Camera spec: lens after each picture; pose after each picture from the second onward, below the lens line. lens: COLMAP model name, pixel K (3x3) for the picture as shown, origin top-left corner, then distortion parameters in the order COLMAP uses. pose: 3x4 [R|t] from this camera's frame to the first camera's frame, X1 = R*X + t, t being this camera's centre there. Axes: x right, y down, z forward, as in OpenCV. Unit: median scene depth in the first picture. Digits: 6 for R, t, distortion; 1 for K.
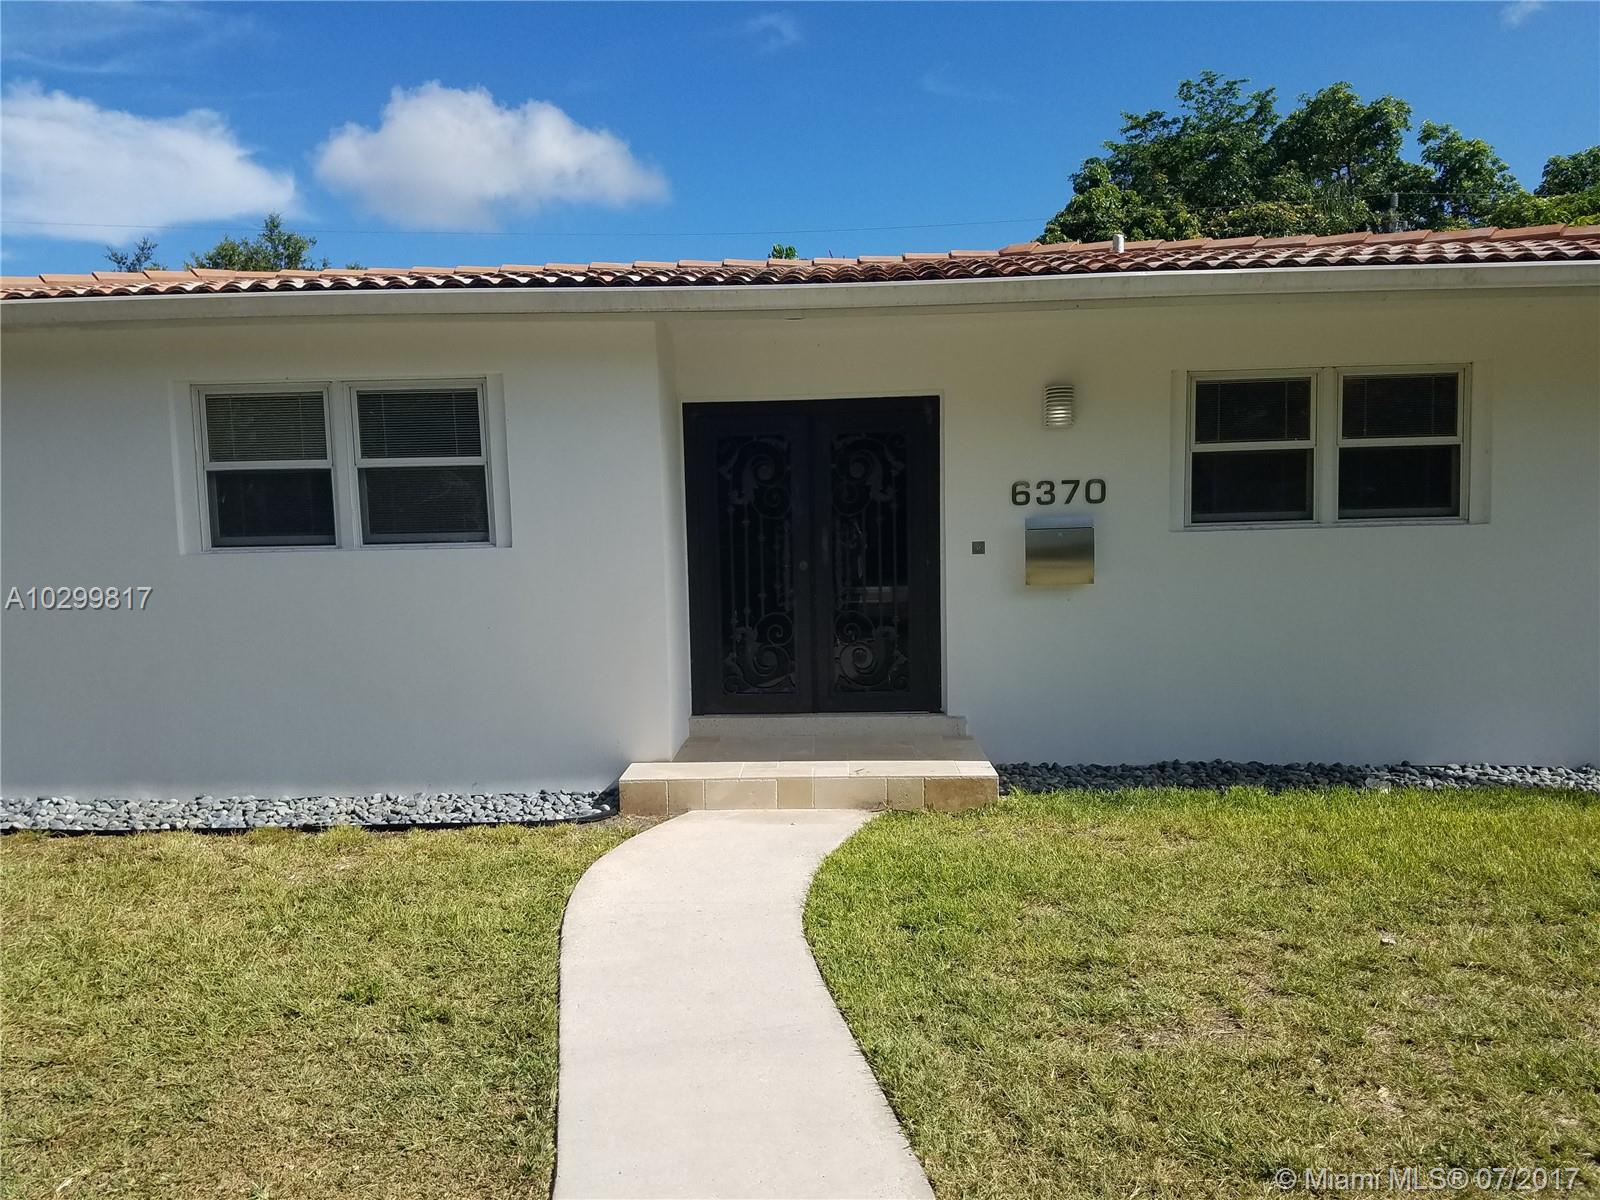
lens RADIAL K [[1187.6, 0, 861.7], [0, 1187.6, 602.7], [0, 0, 1]] dist [0.207217, -0.323555]
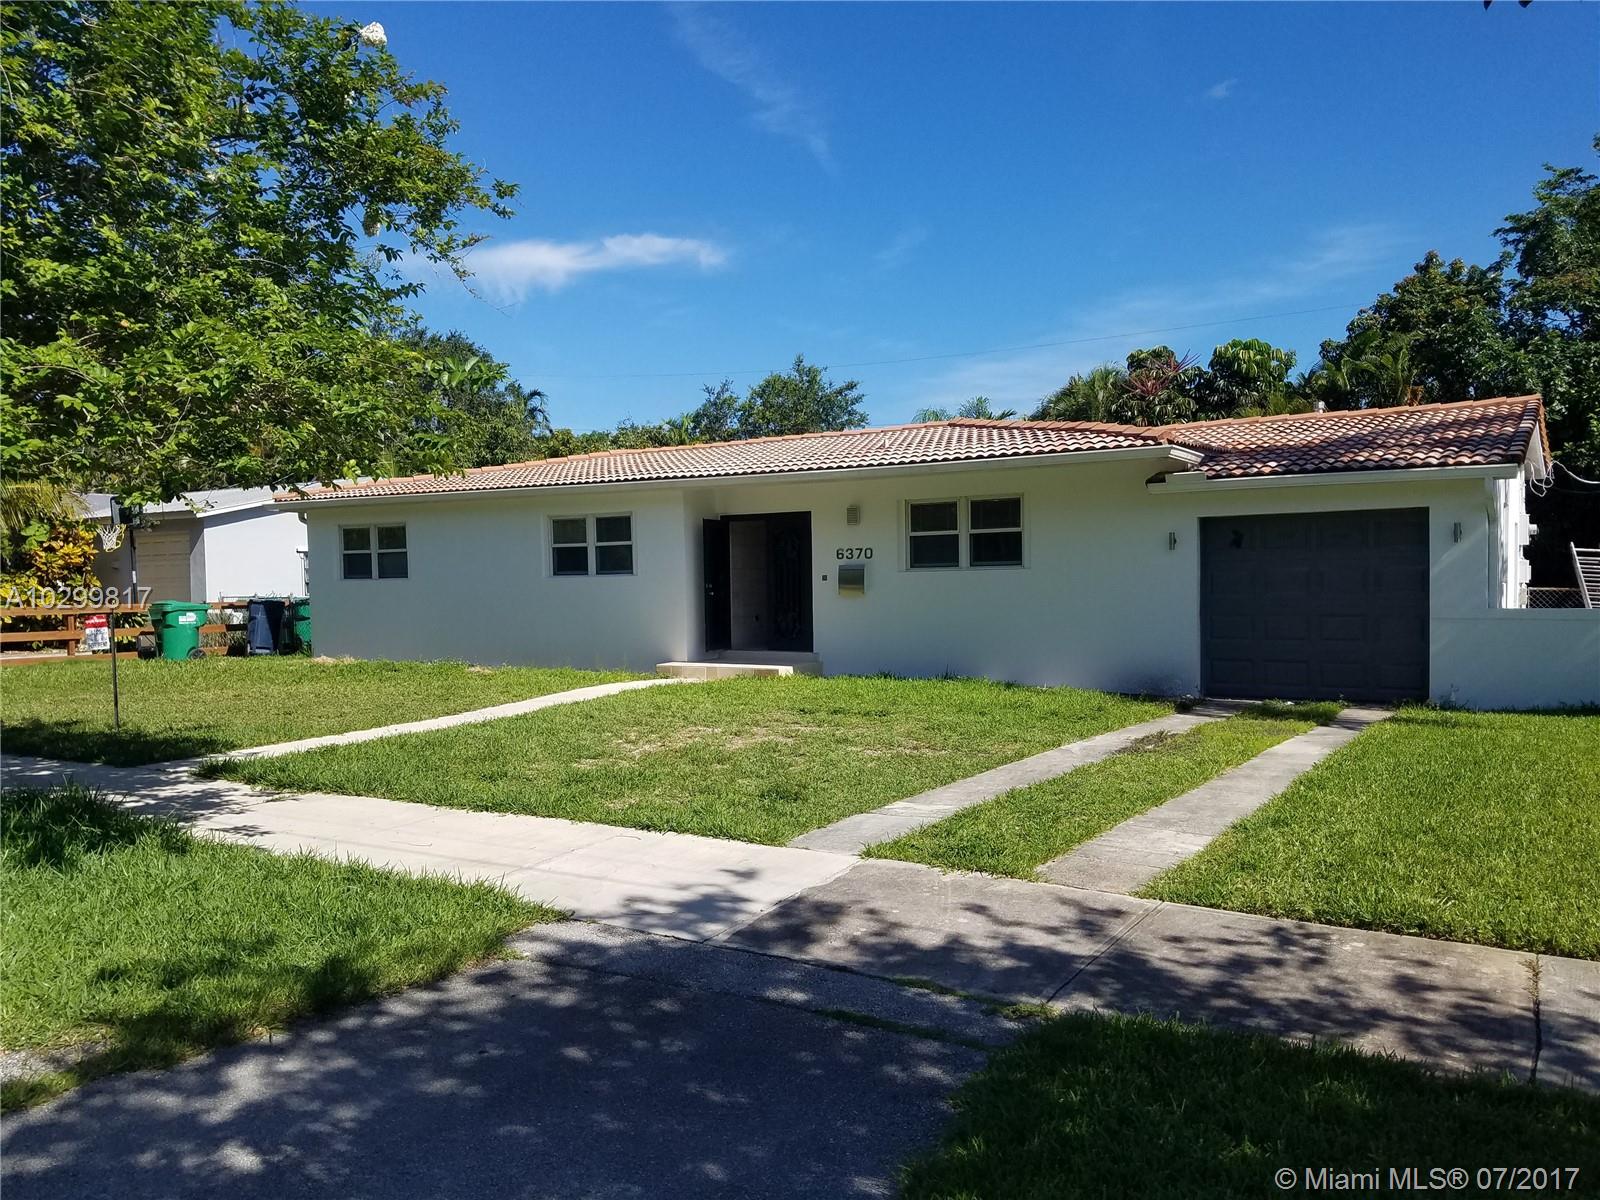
lens RADIAL K [[1187.6, 0, 861.7], [0, 1187.6, 602.7], [0, 0, 1]] dist [0.207217, -0.323555]
pose [[0.889846, 0.015565, -0.455995, 1.193978], [-0.033631, 0.998937, -0.031530, 0.069874], [0.455019, 0.043392, 0.889424, -0.974266]]
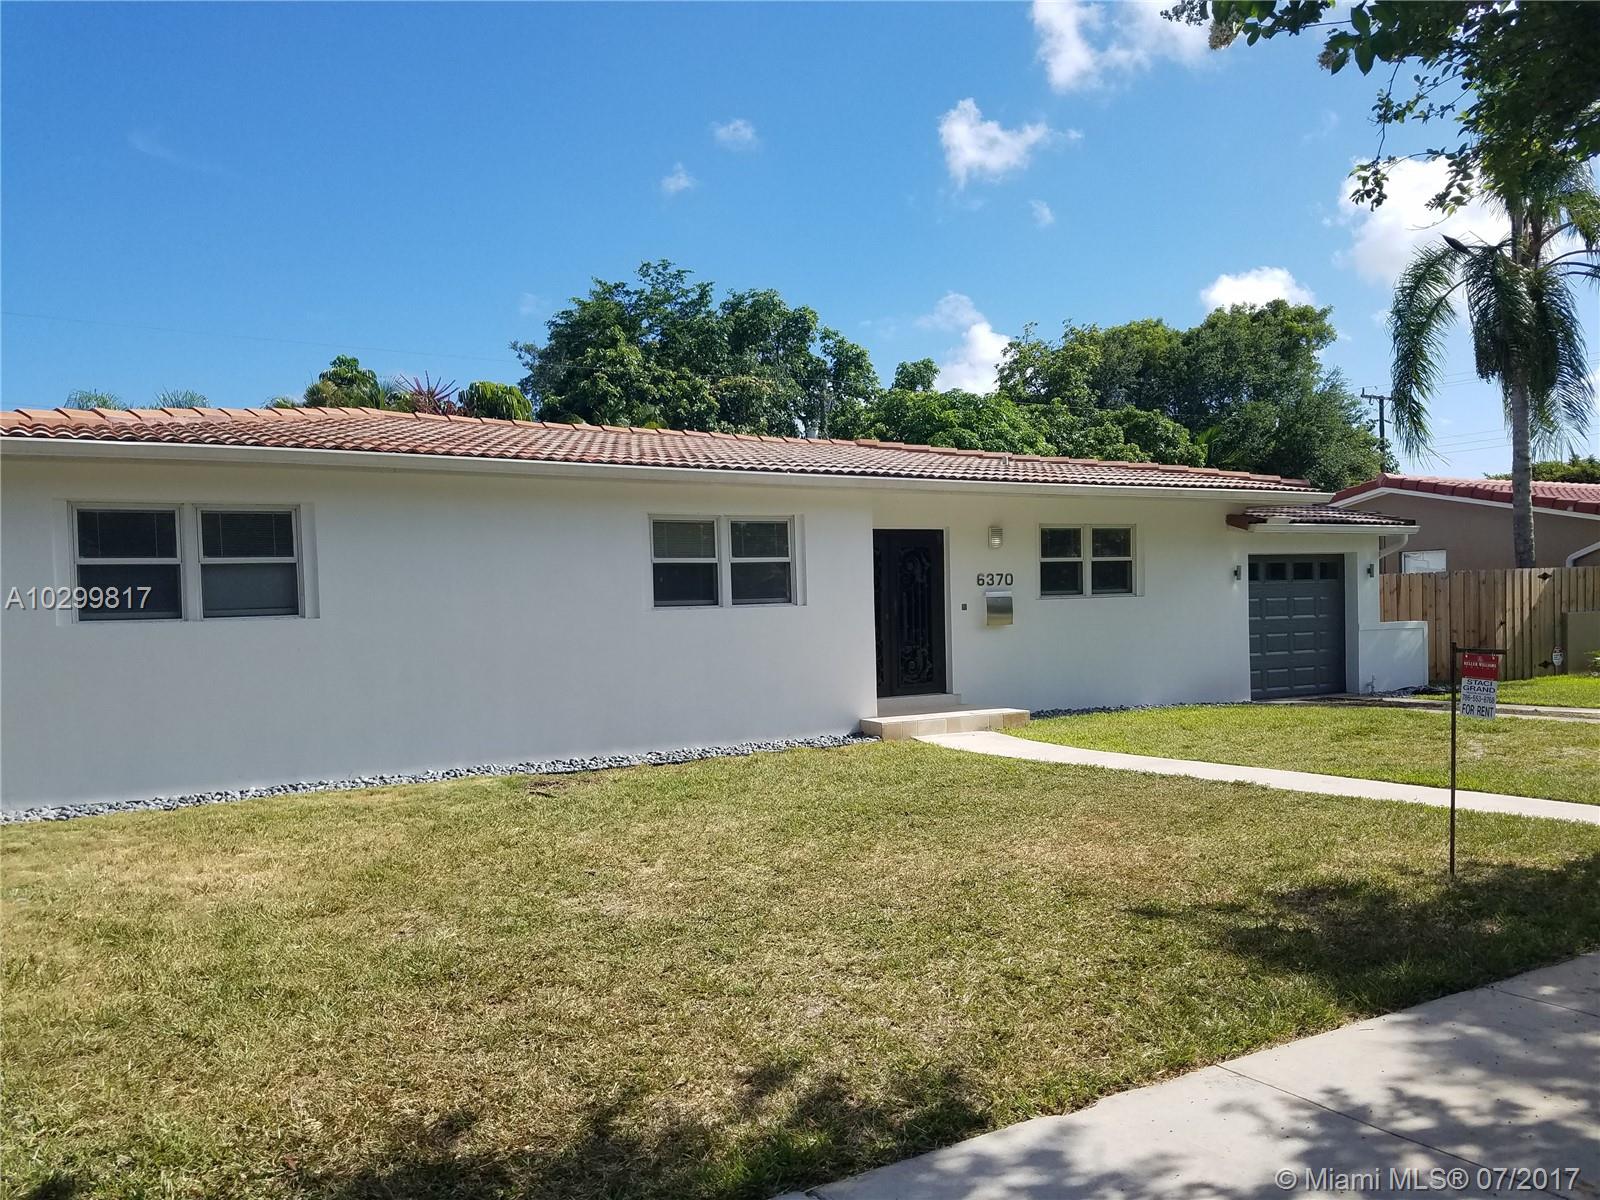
lens RADIAL K [[1187.6, 0, 861.7], [0, 1187.6, 602.7], [0, 0, 1]] dist [0.207217, -0.323555]
pose [[0.834079, -0.000783, 0.551644, -1.126426], [0.048651, 0.996207, -0.072145, 0.080257], [-0.549496, 0.087012, 0.830953, -0.537030]]
